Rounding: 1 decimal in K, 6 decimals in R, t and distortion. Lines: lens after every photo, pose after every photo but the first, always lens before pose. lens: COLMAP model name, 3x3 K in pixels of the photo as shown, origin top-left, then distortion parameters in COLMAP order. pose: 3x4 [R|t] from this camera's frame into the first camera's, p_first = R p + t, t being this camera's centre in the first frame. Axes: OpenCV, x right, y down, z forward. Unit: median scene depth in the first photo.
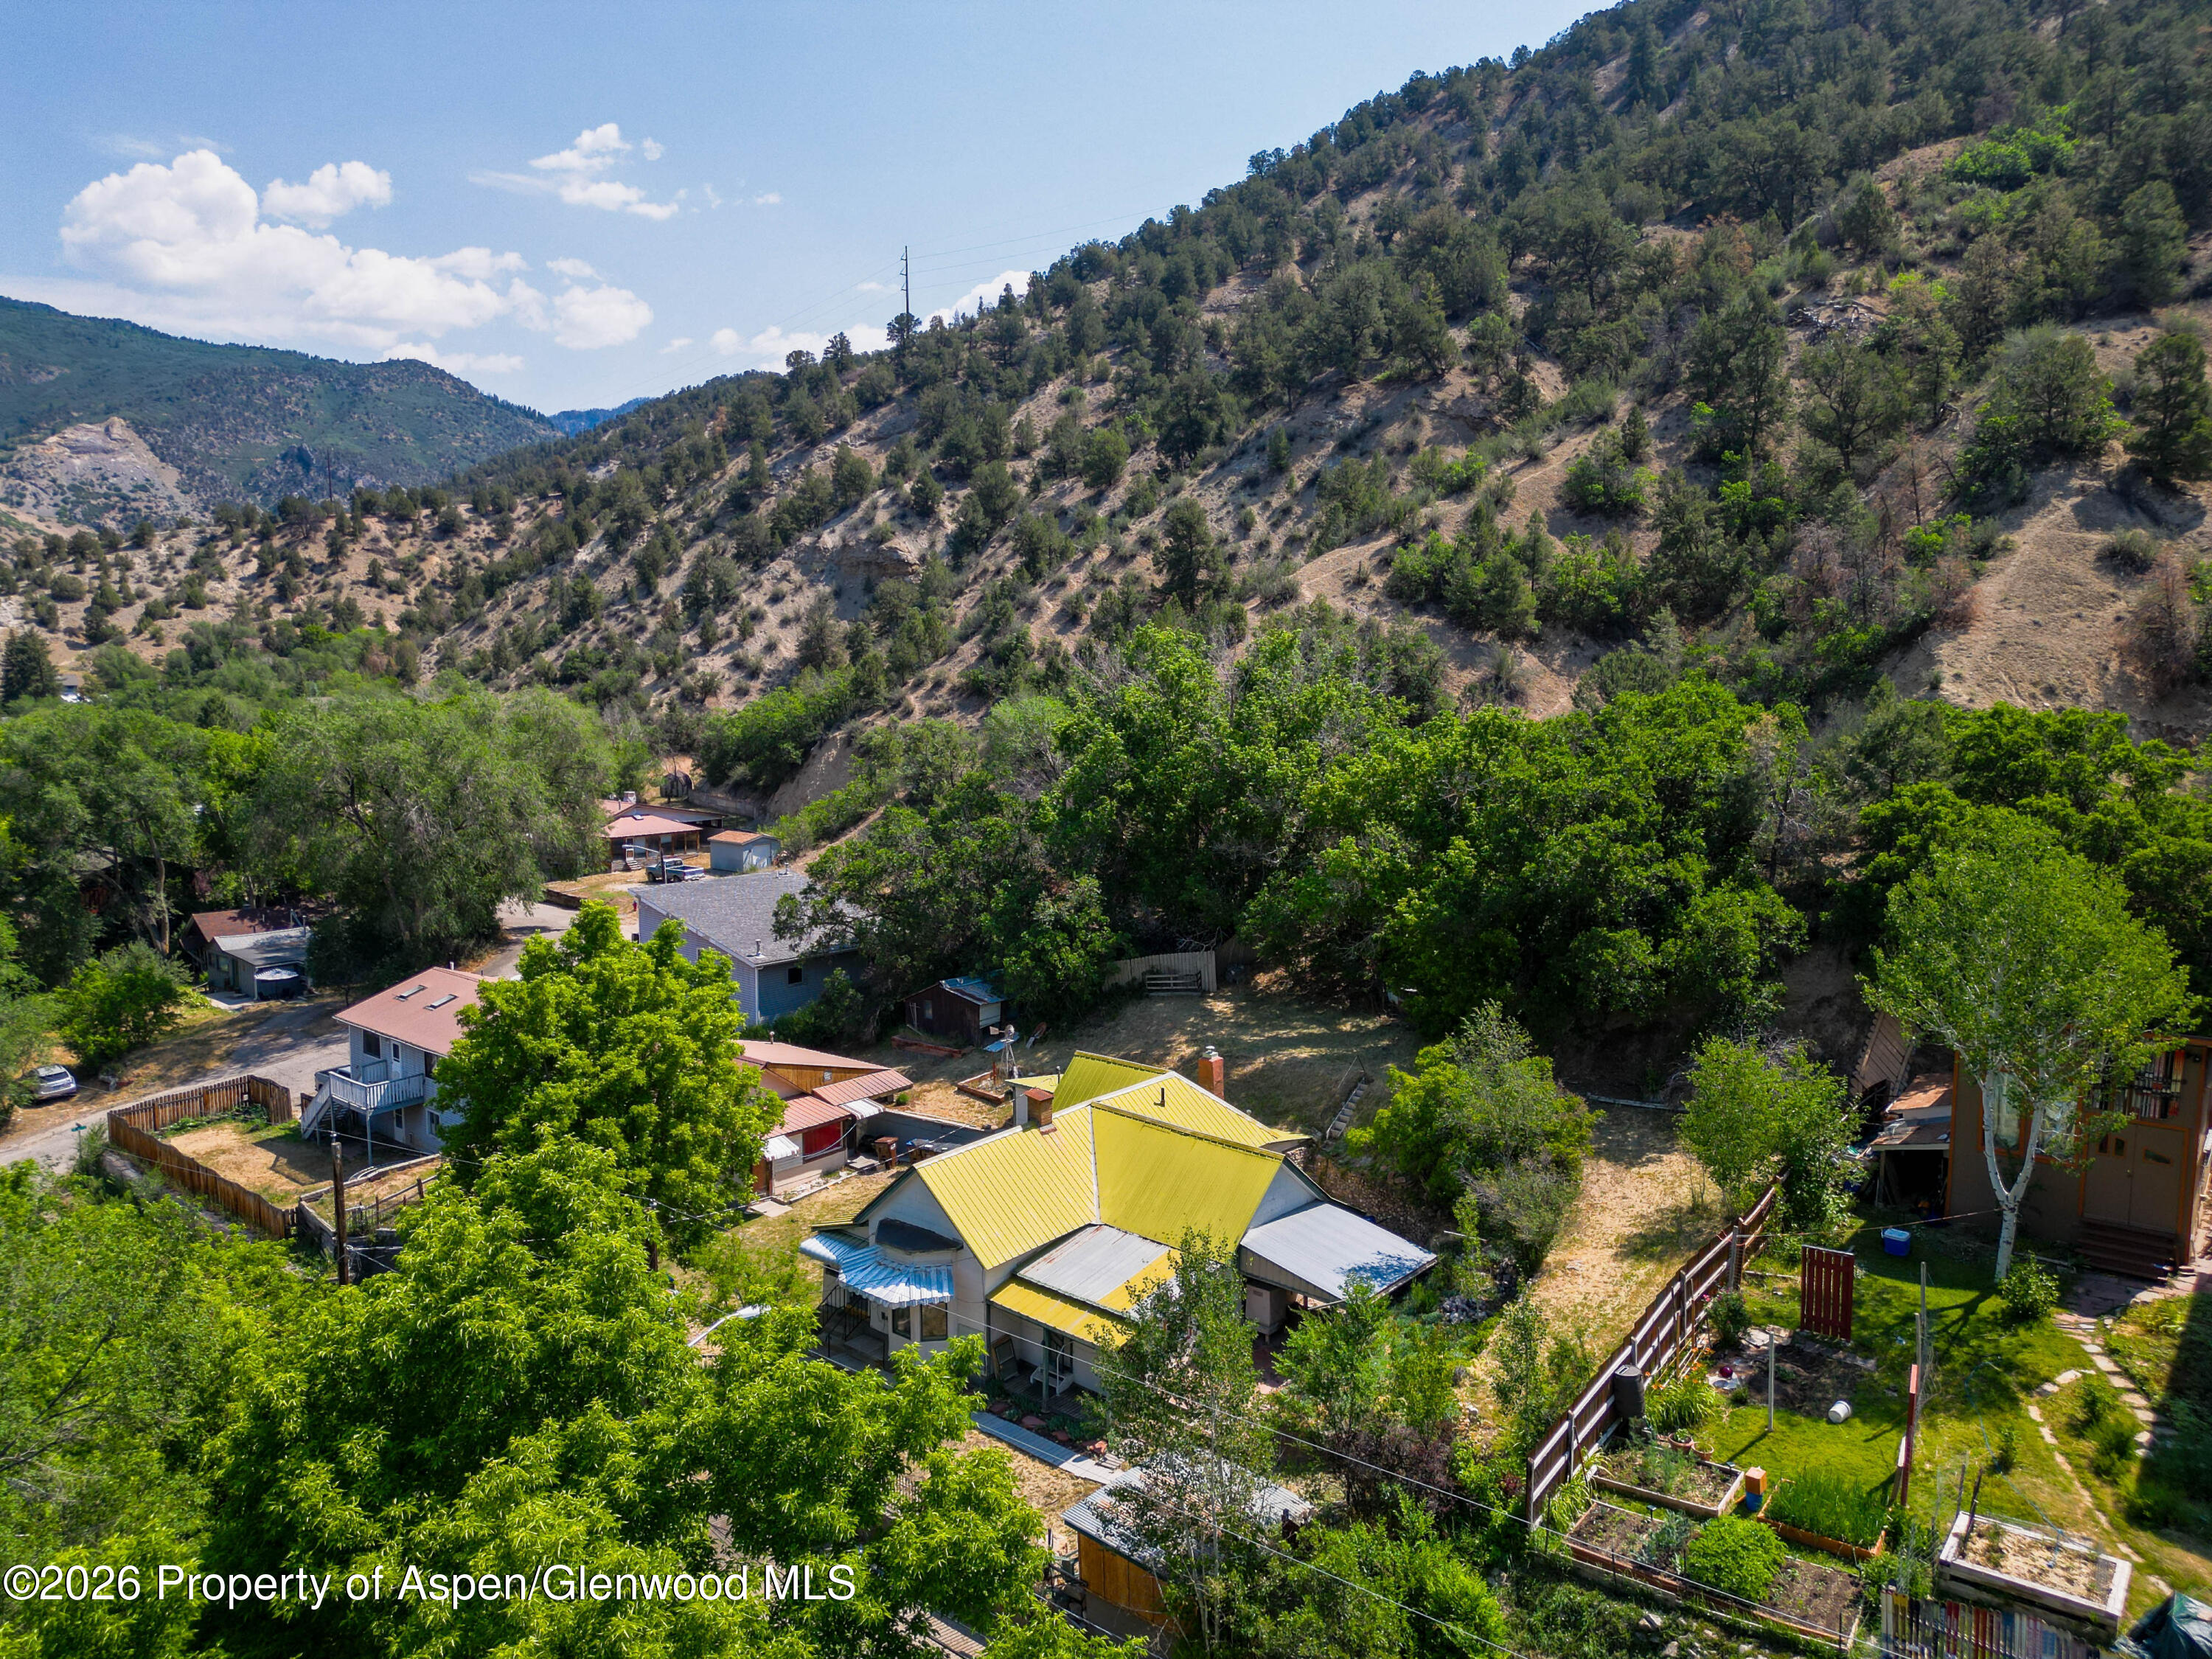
lens RADIAL K [[1552.8, 0, 1111.1], [0, 1552.8, 844.6], [0, 0, 1]] dist [0.080810, -0.080122]
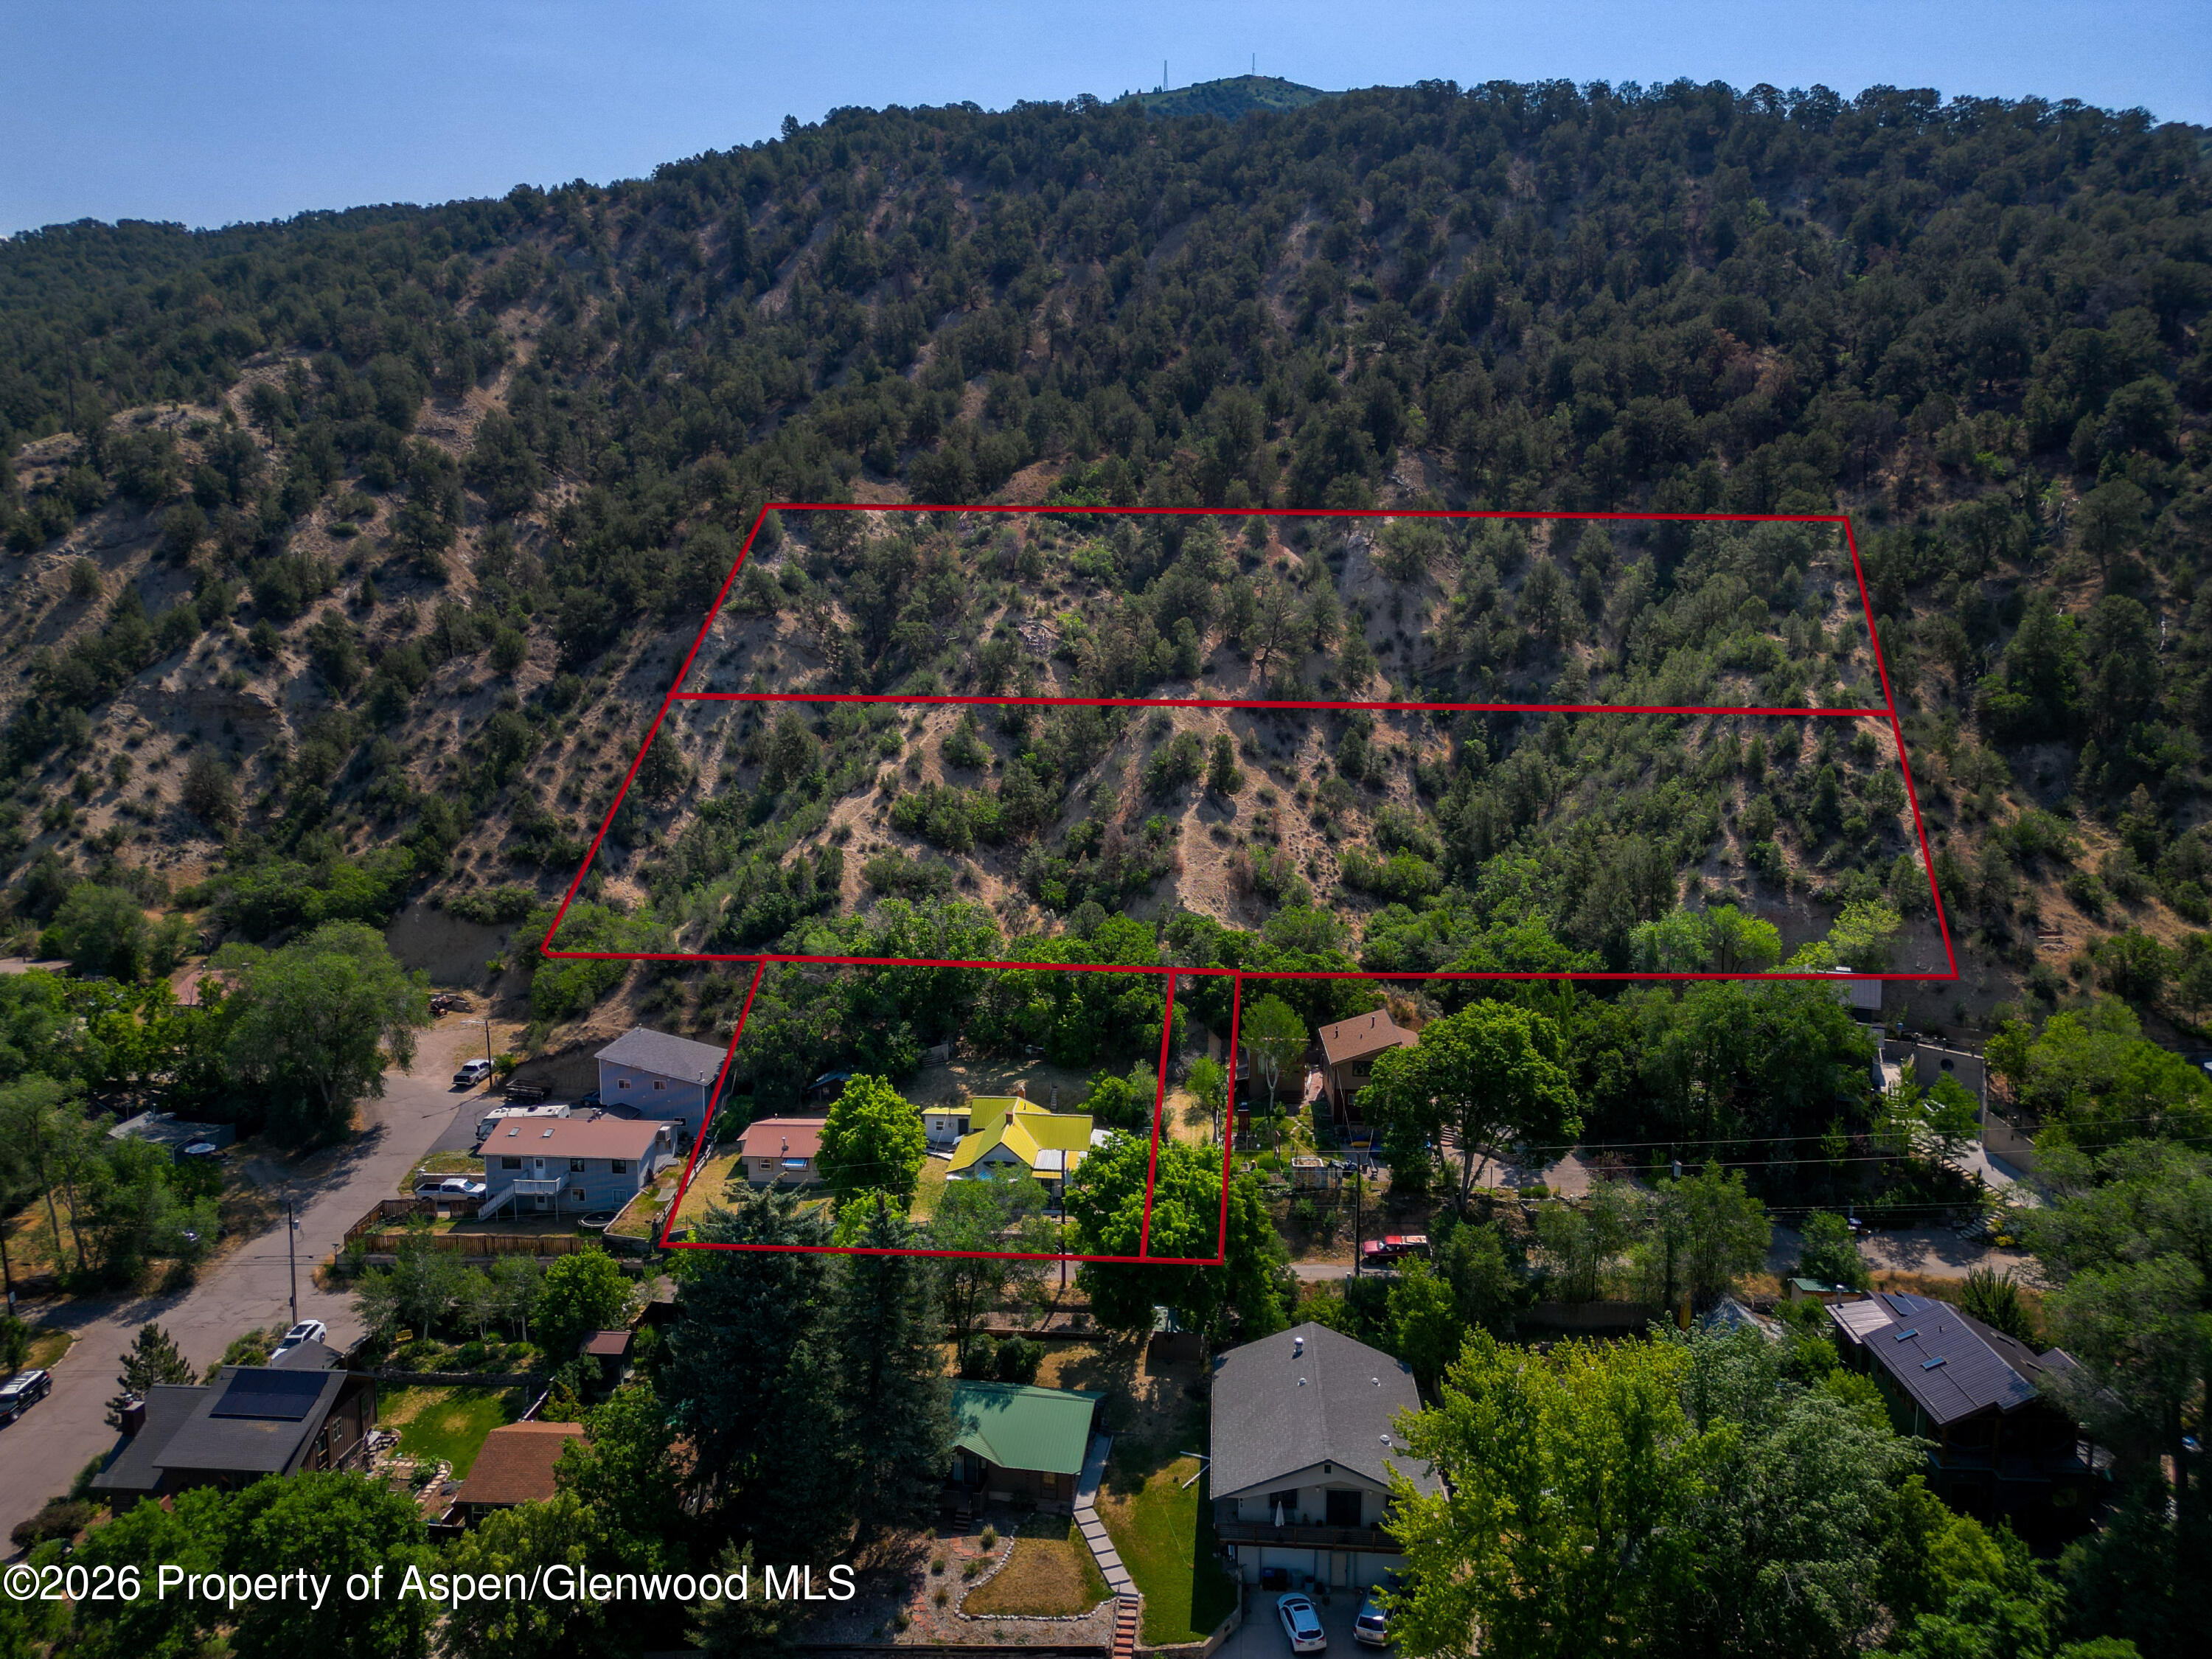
lens RADIAL K [[1552.8, 0, 1111.1], [0, 1552.8, 844.6], [0, 0, 1]] dist [0.080810, -0.080122]
pose [[0.807768, -0.086988, 0.583047, -0.185464], [0.068656, 0.996204, 0.053512, -0.058500], [-0.585489, -0.003195, 0.810674, -0.179898]]
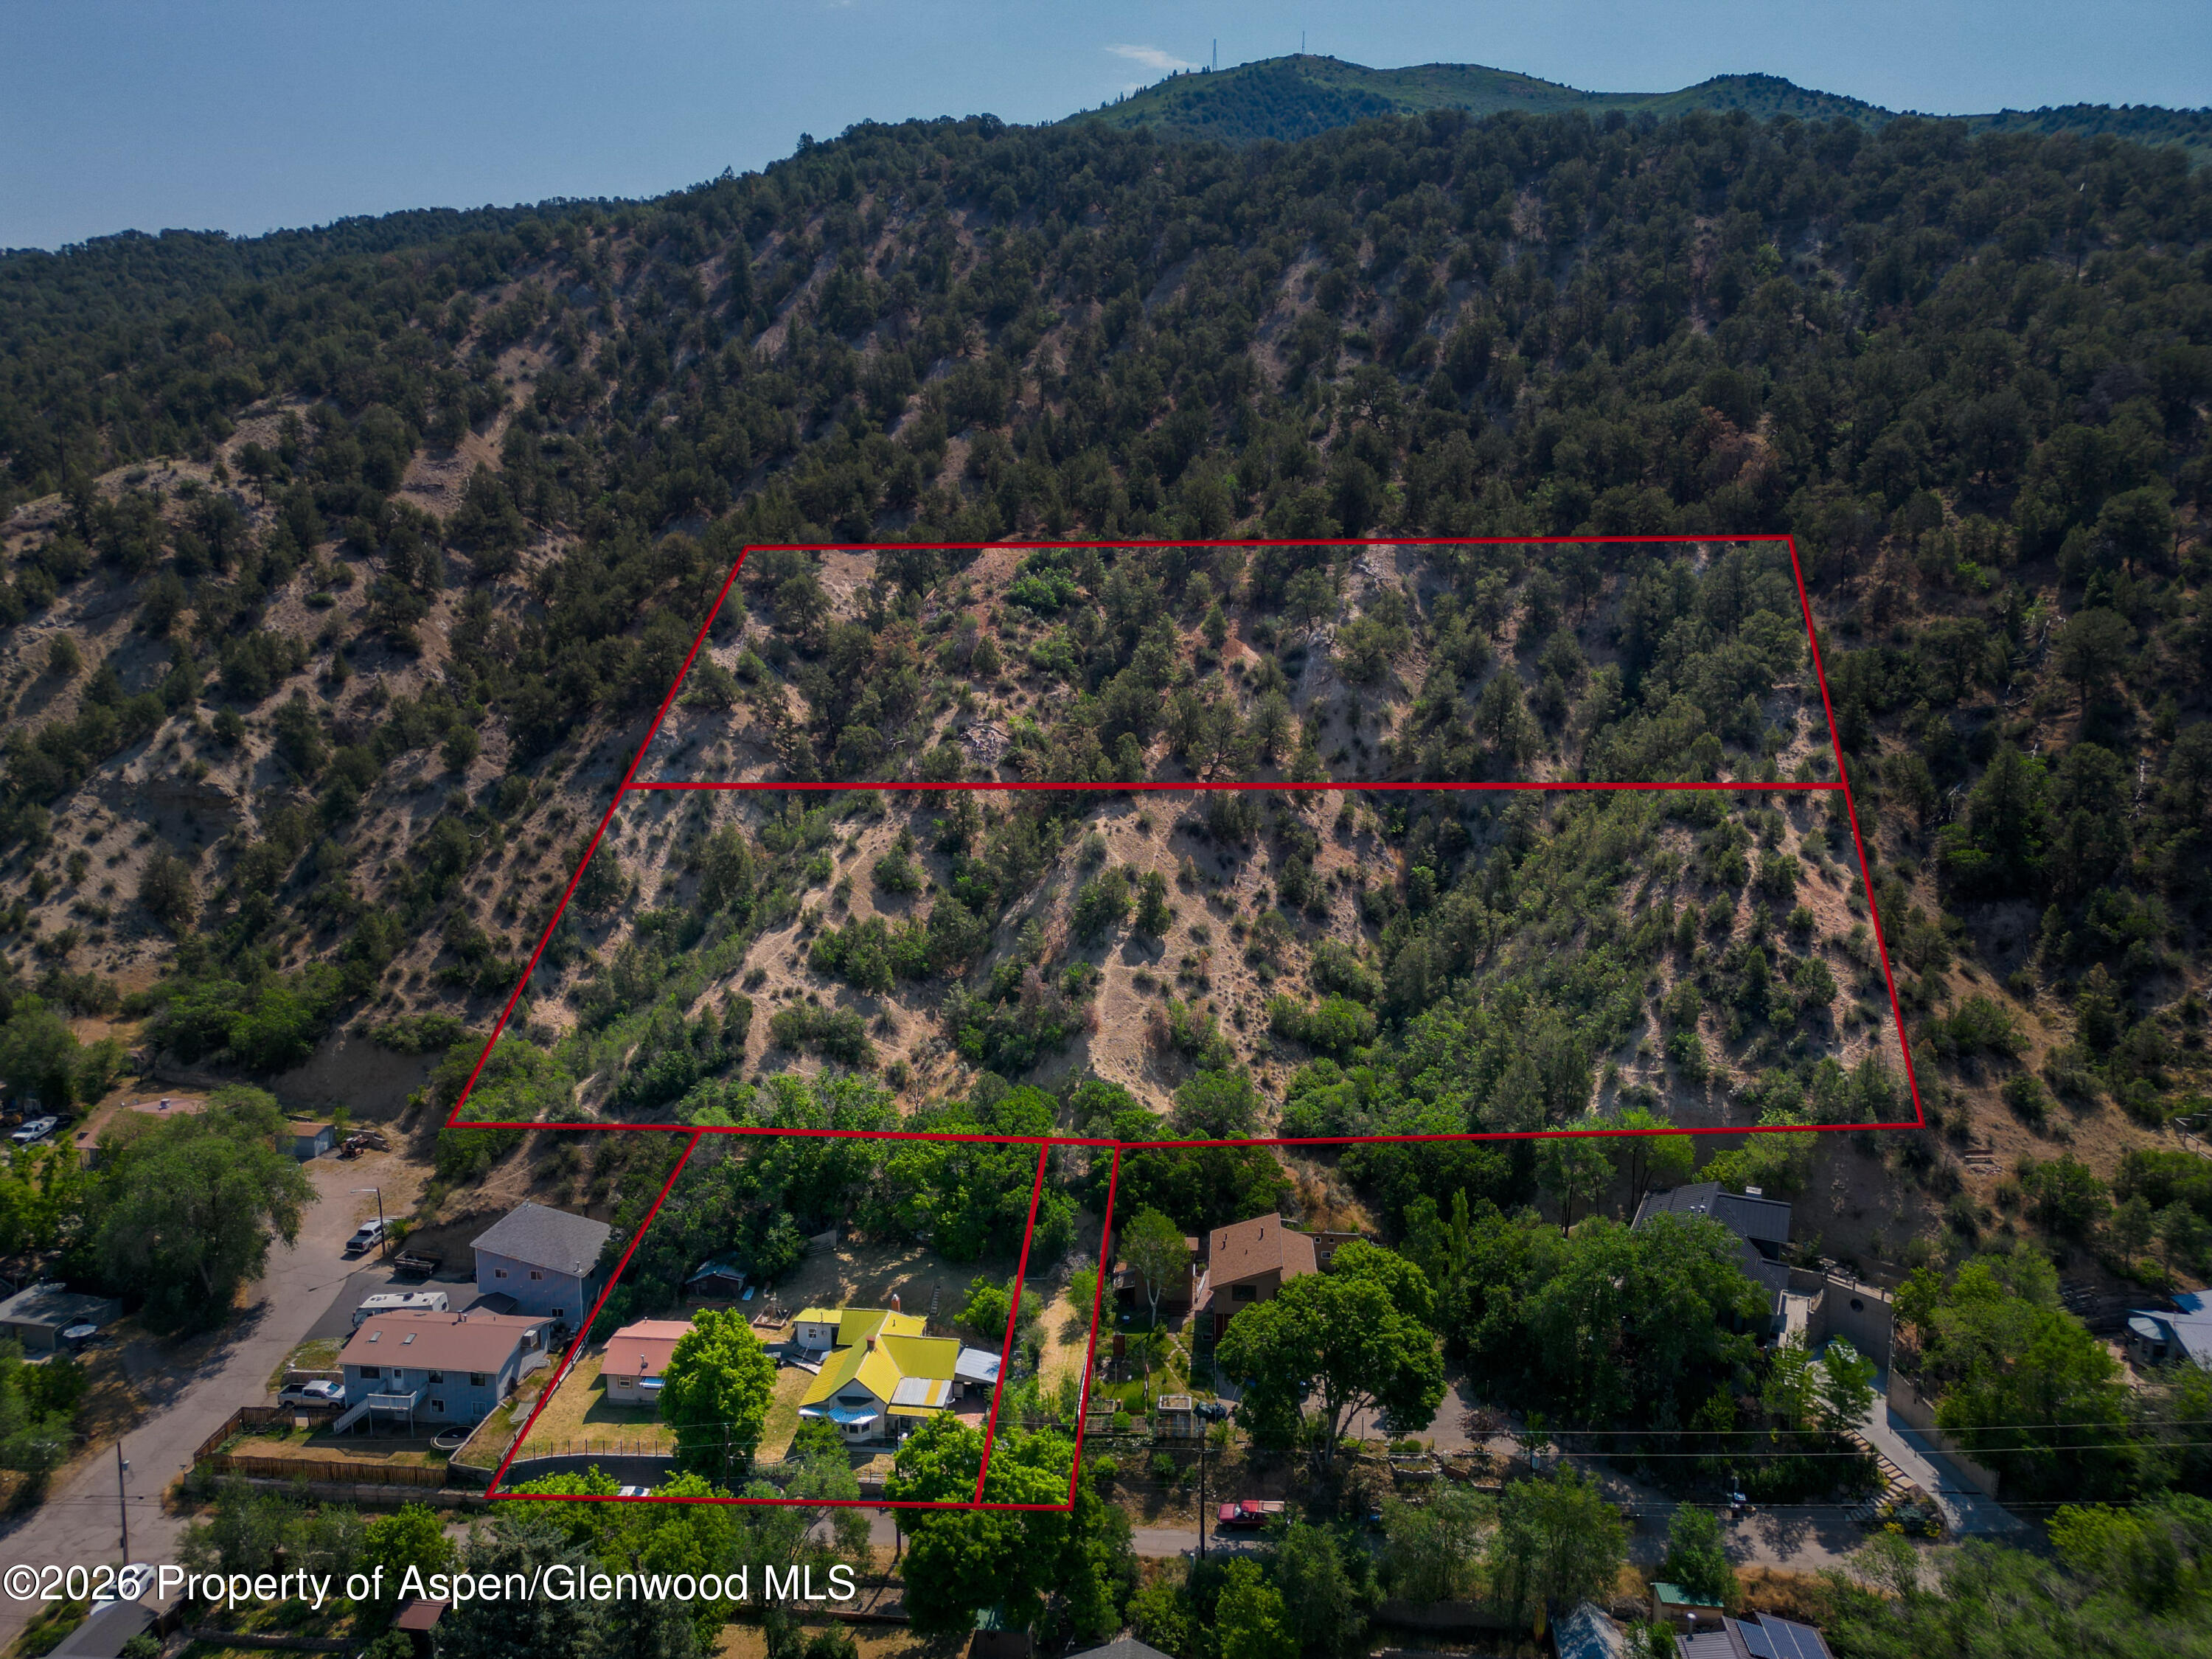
lens RADIAL K [[1552.8, 0, 1111.1], [0, 1552.8, 844.6], [0, 0, 1]] dist [0.080810, -0.080122]
pose [[0.829109, -0.093533, 0.551207, -0.138726], [0.066756, 0.995415, 0.068497, -0.106850], [-0.555087, -0.019995, 0.831552, -0.190955]]
